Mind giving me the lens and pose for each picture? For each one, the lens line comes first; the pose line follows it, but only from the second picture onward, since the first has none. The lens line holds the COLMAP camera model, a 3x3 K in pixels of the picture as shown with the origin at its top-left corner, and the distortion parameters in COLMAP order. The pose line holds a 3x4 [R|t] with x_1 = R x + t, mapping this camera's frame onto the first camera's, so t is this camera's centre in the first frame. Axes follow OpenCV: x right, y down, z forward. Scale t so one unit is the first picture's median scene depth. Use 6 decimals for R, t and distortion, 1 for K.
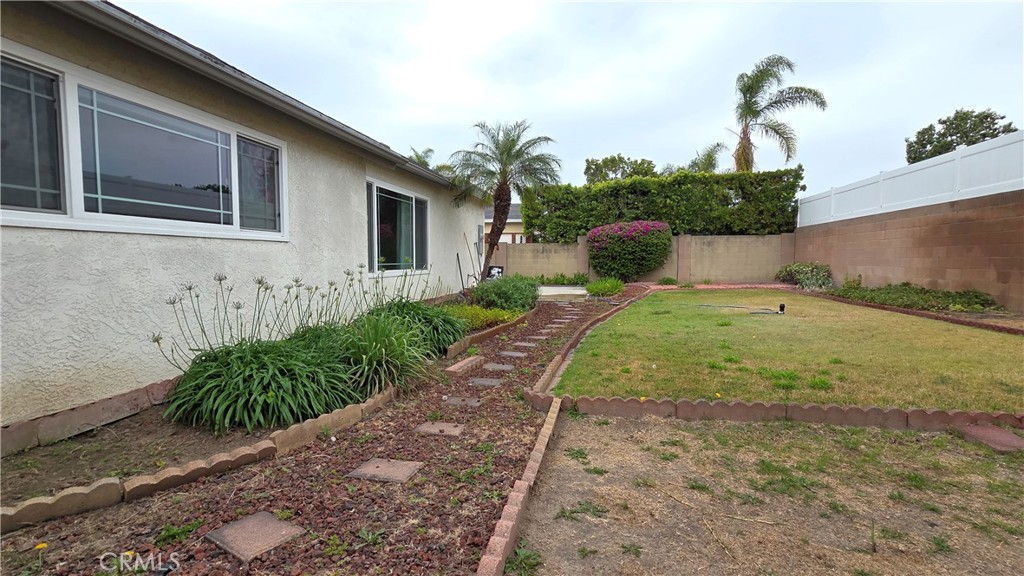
lens RADIAL K [[451.9, 0, 513.0], [0, 451.9, 289.7], [0, 0, 1]] dist [0.022901, -0.000023]
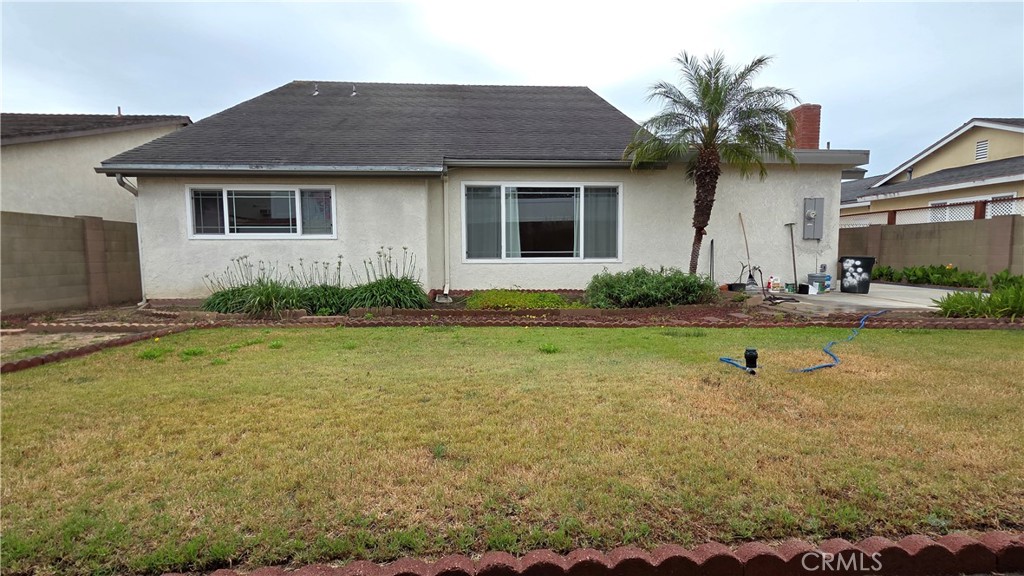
lens RADIAL K [[451.9, 0, 516.9], [0, 451.9, 291.9], [0, 0, 1]] dist [0.022901, -0.000023]
pose [[0.260844, 0.066995, -0.963054, 1.712911], [-0.057341, 0.996903, 0.053819, -0.039129], [0.963677, 0.041184, 0.263878, 1.433644]]
